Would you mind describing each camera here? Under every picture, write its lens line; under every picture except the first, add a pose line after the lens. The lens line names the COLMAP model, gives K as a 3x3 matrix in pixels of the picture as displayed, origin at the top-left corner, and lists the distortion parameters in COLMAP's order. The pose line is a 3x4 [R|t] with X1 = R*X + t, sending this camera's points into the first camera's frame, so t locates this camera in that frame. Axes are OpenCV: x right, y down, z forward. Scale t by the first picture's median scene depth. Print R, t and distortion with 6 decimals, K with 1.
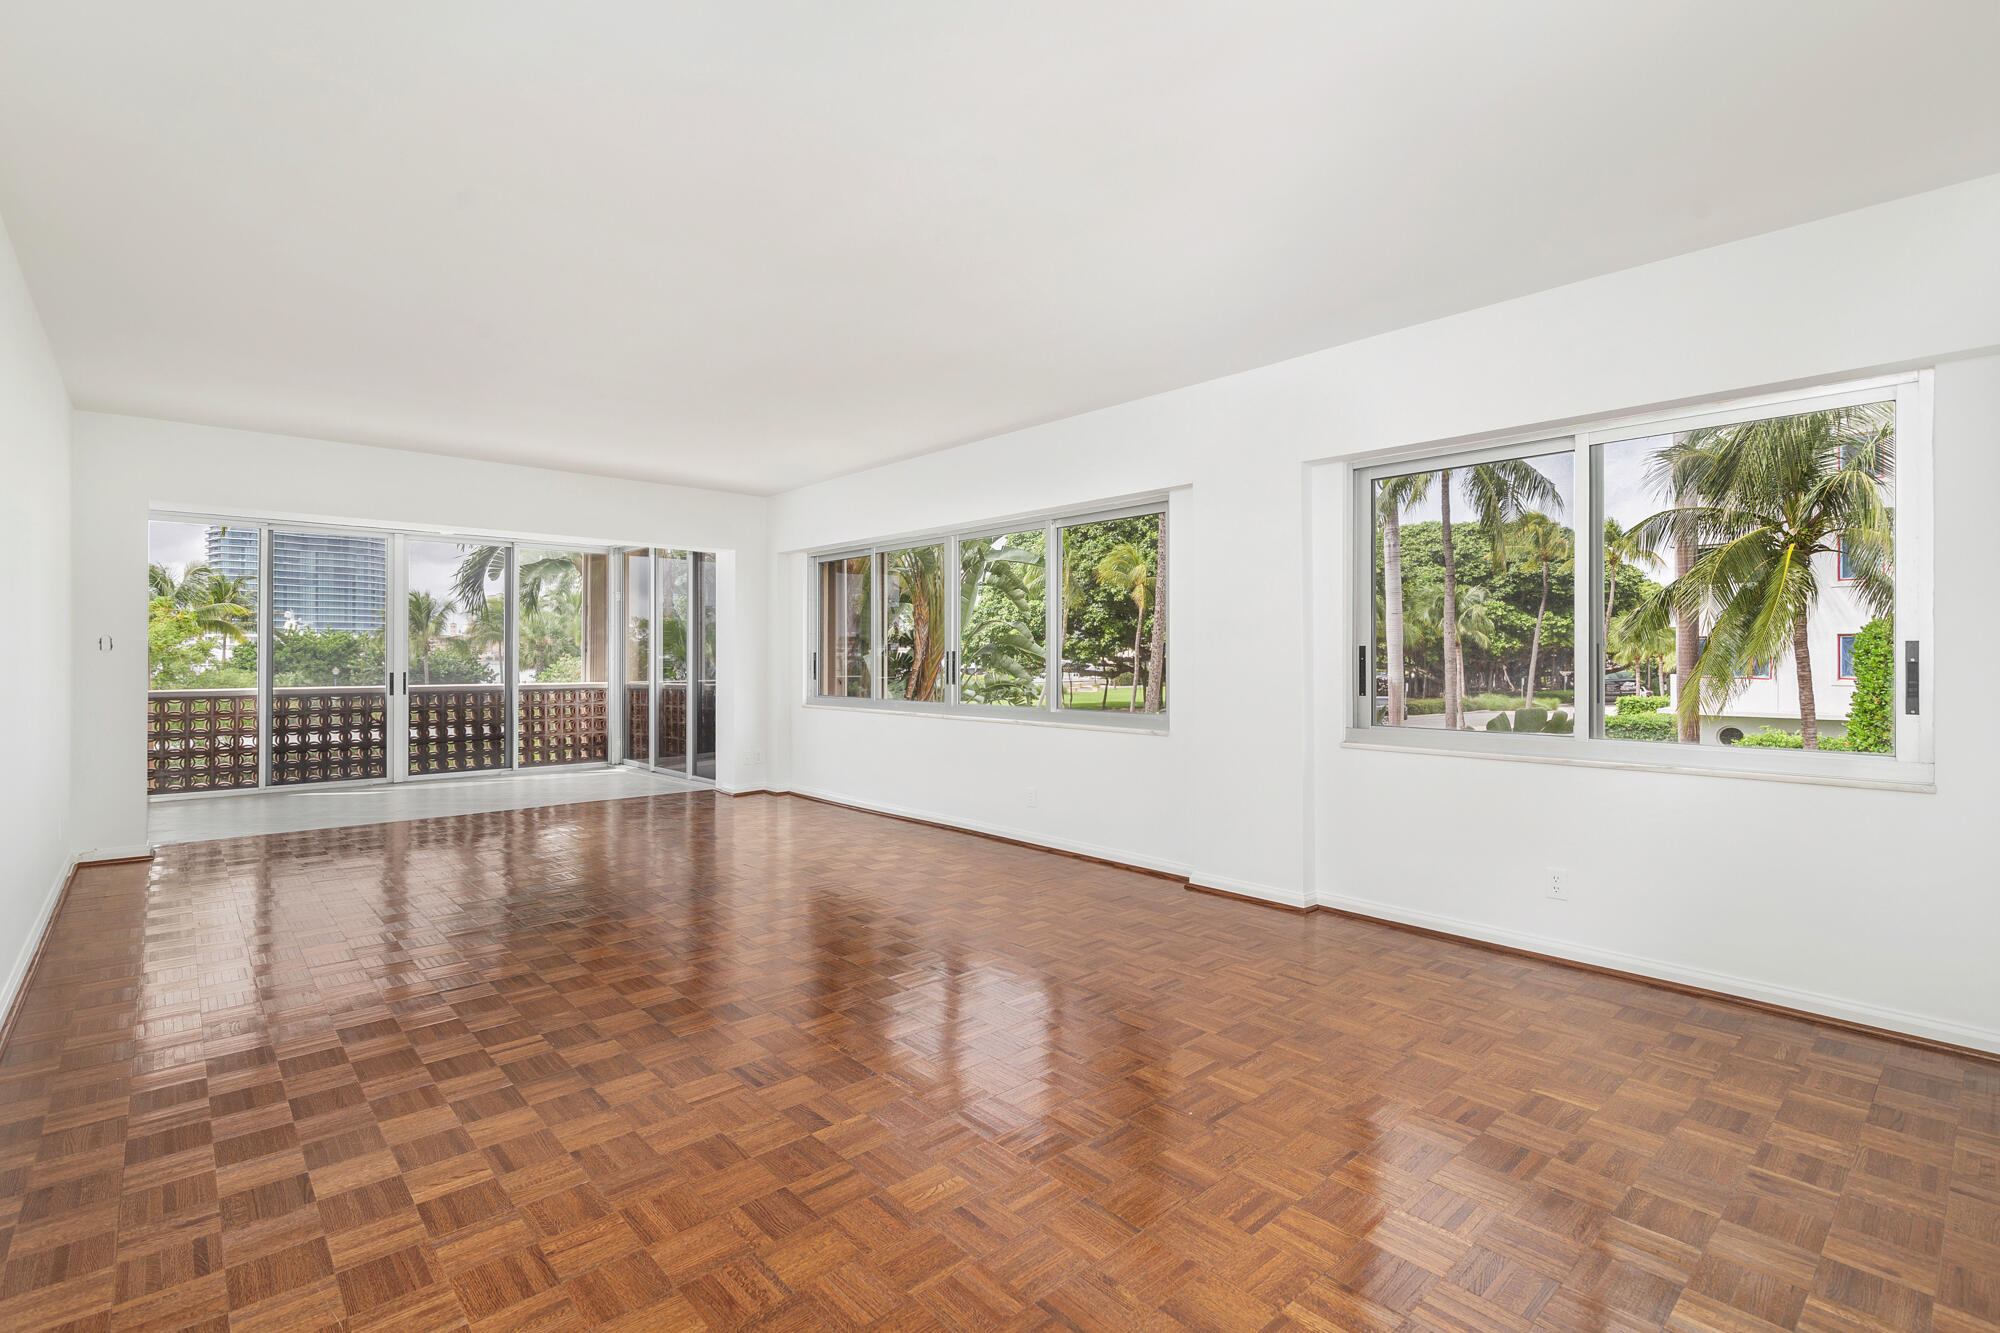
lens RADIAL K [[920.2, 0, 996.7], [0, 920.2, 650.7], [0, 0, 1]] dist [-0.001500, -0.000121]
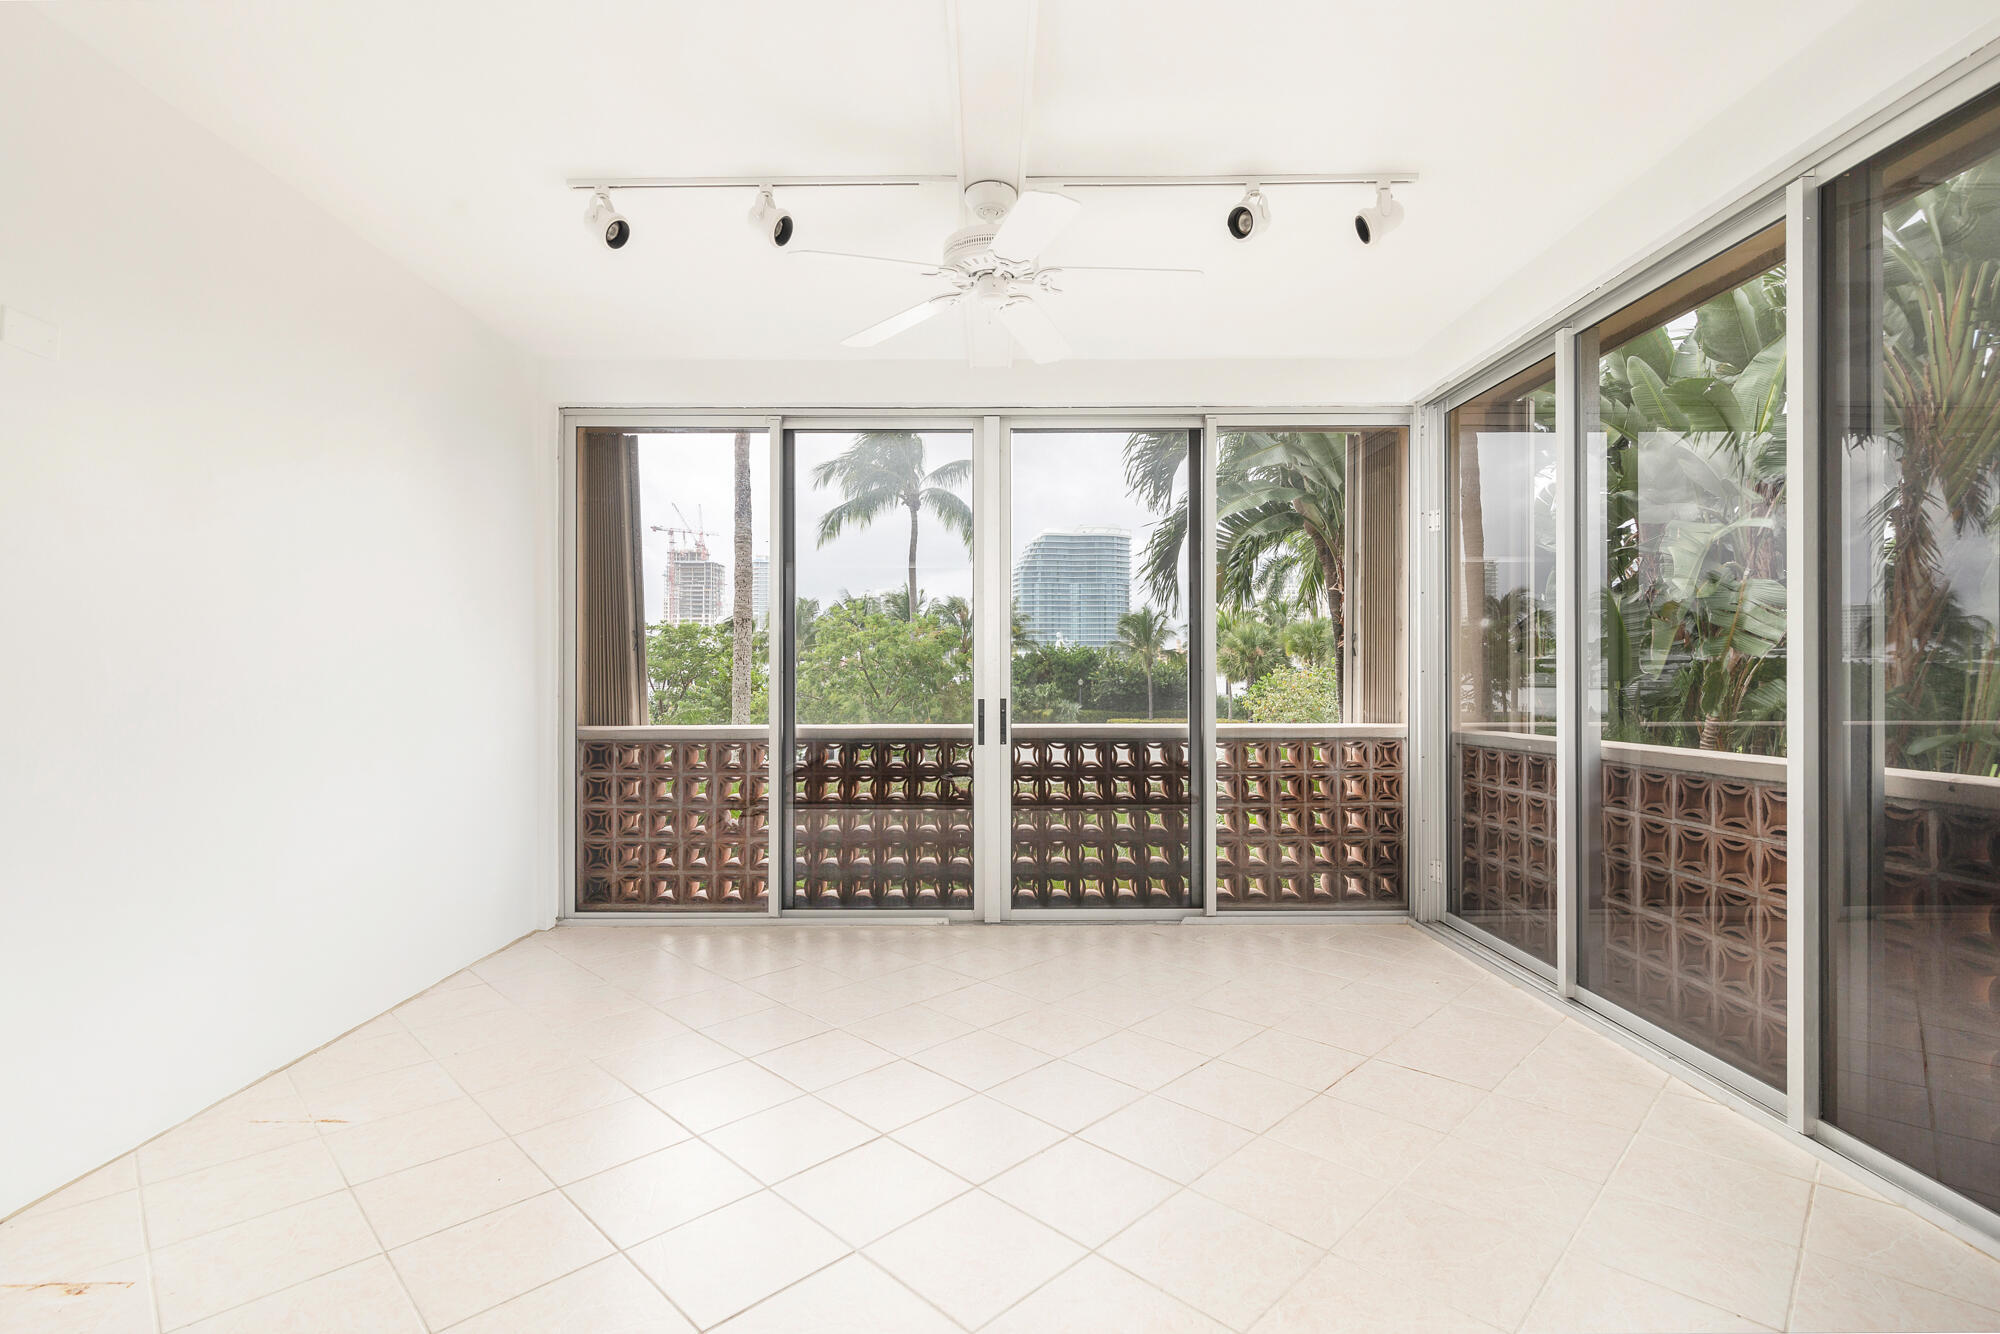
lens RADIAL K [[920.2, 0, 994.8], [0, 920.2, 664.0], [0, 0, 1]] dist [-0.001500, -0.000121]
pose [[0.744187, -0.005943, -0.667945, -0.289826], [0.006860, 0.999976, -0.001254, 0.005188], [0.667936, -0.003649, 0.744210, 0.573238]]
